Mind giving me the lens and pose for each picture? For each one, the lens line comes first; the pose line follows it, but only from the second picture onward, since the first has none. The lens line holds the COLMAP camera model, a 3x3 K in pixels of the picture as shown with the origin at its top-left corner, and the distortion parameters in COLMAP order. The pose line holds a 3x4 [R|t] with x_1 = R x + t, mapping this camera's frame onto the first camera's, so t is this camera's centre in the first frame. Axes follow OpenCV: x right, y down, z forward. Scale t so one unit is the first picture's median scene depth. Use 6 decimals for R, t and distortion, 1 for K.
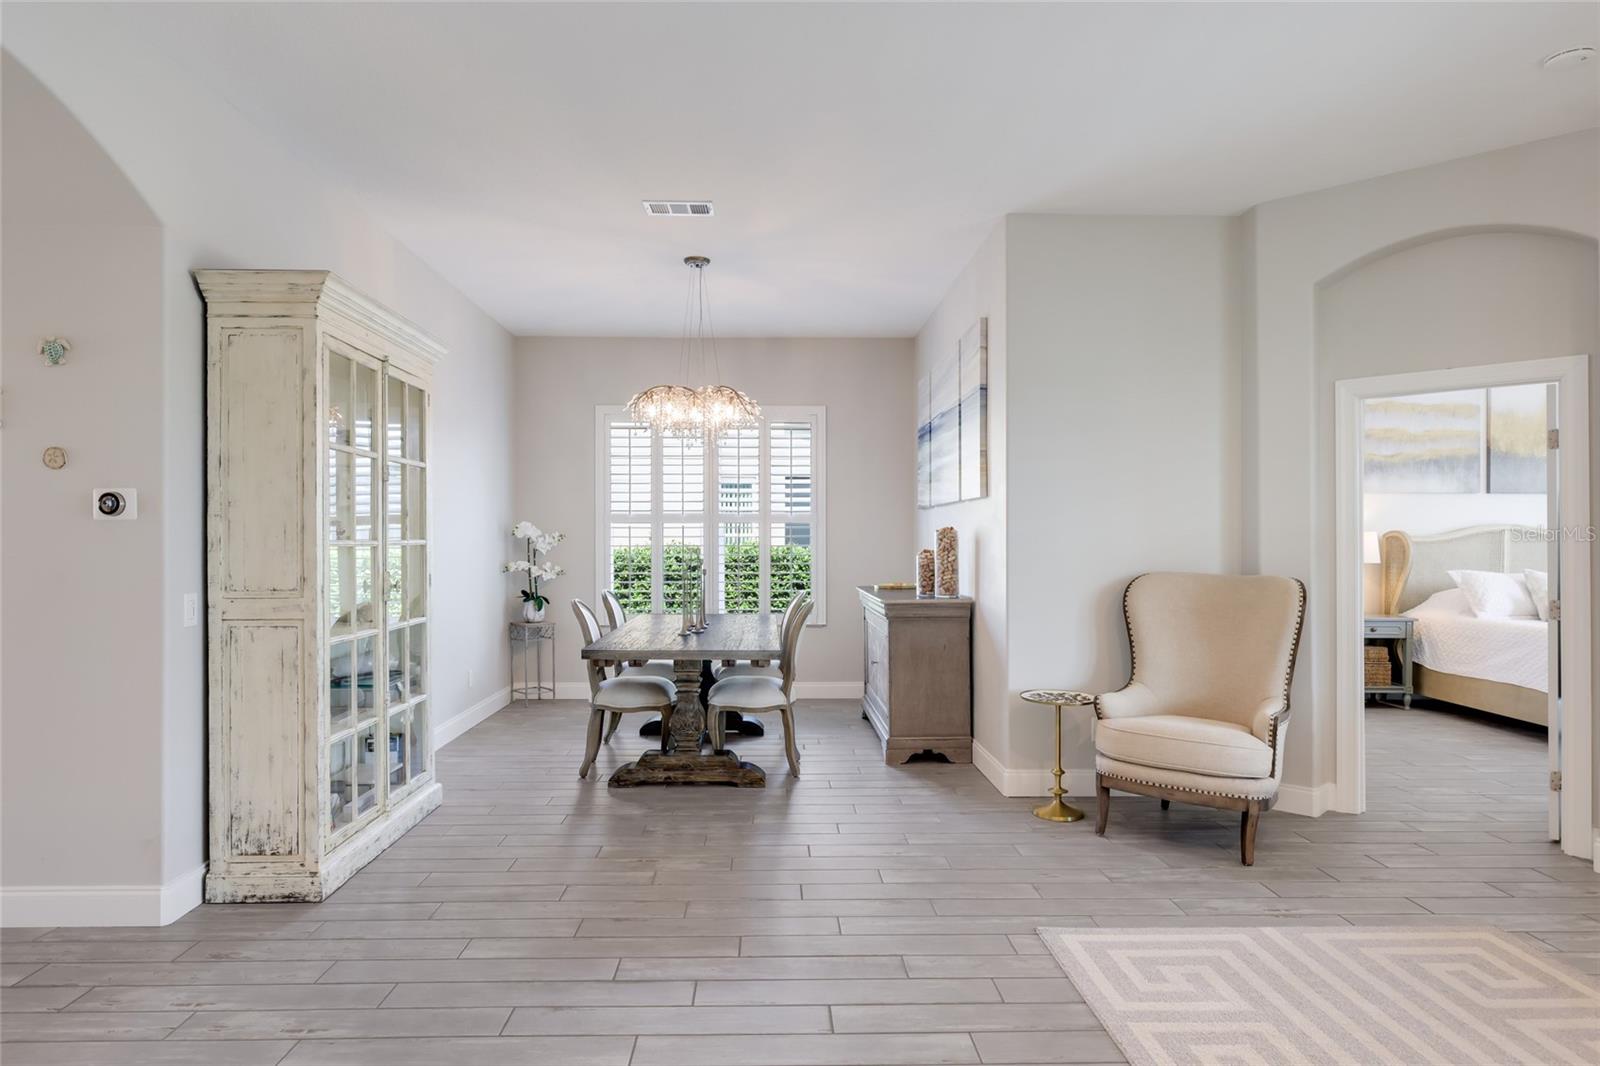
lens RADIAL K [[922.1, 0, 774.4], [0, 922.1, 540.2], [0, 0, 1]] dist [-0.001234, -0.000354]
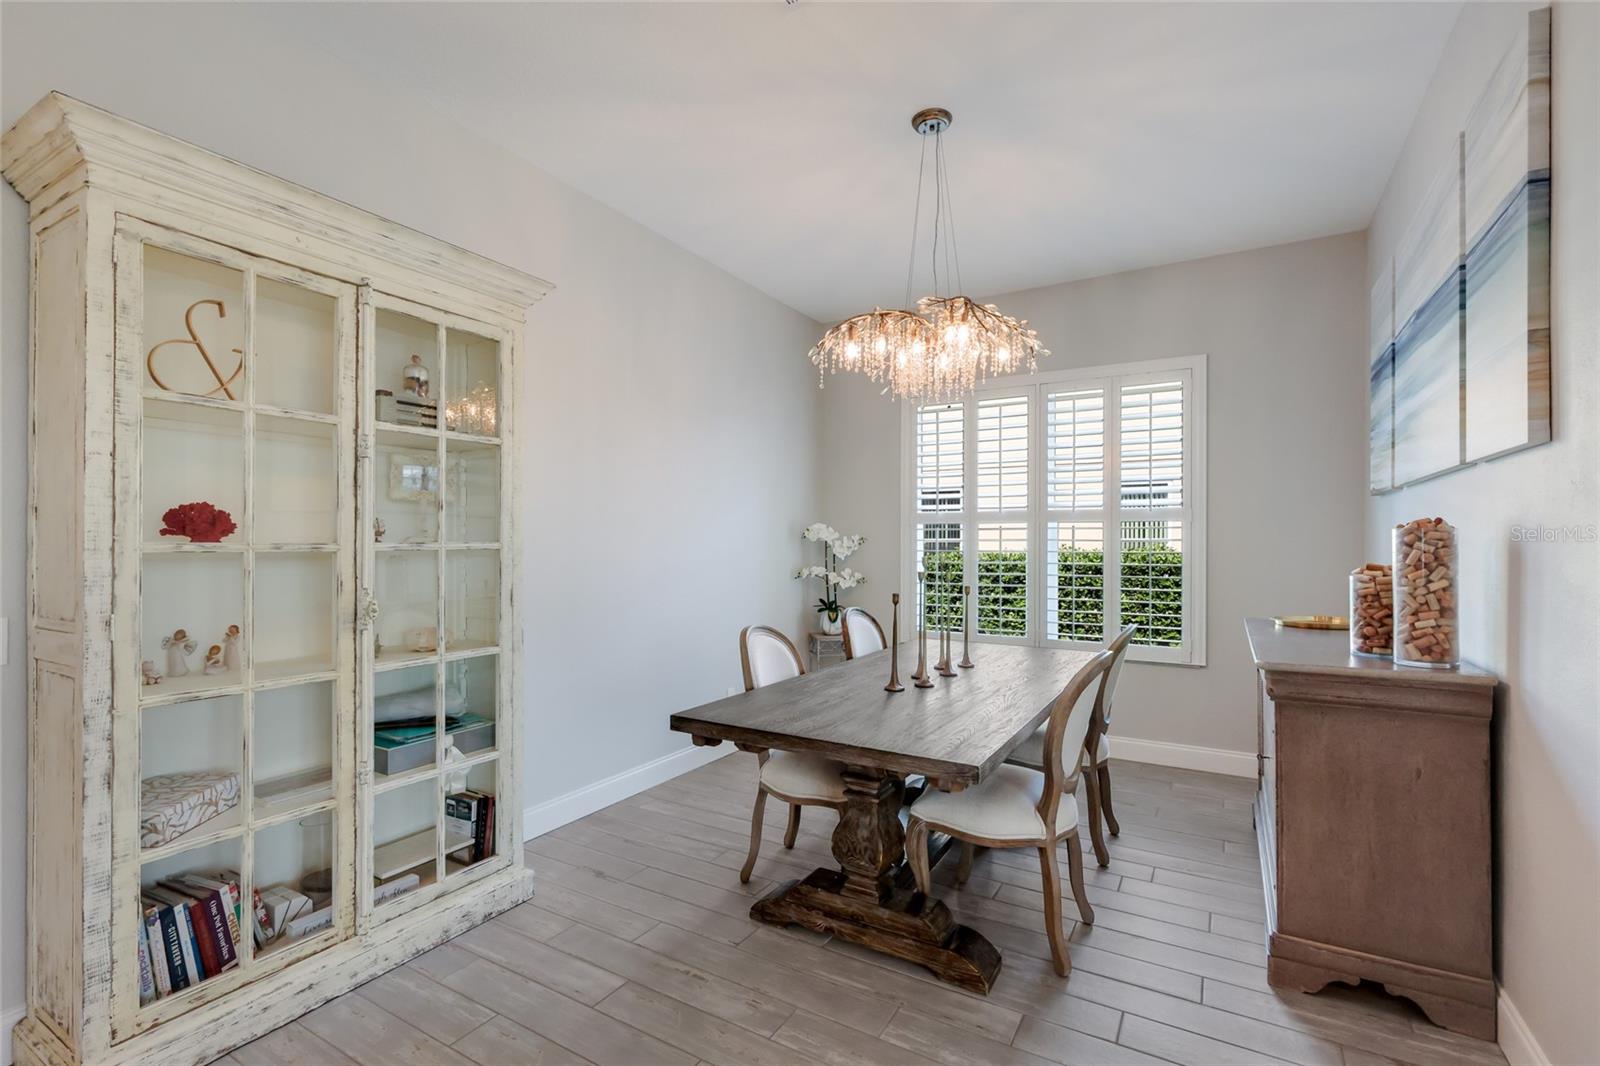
lens RADIAL K [[713.7, 0, 804.0], [0, 713.7, 544.2], [0, 0, 1]] dist [0.002403, -0.000916]
pose [[0.856060, 0.003324, -0.516865, 0.104144], [-0.003510, 0.999994, 0.000618, -0.000041], [0.516864, 0.001286, 0.856067, 0.523588]]
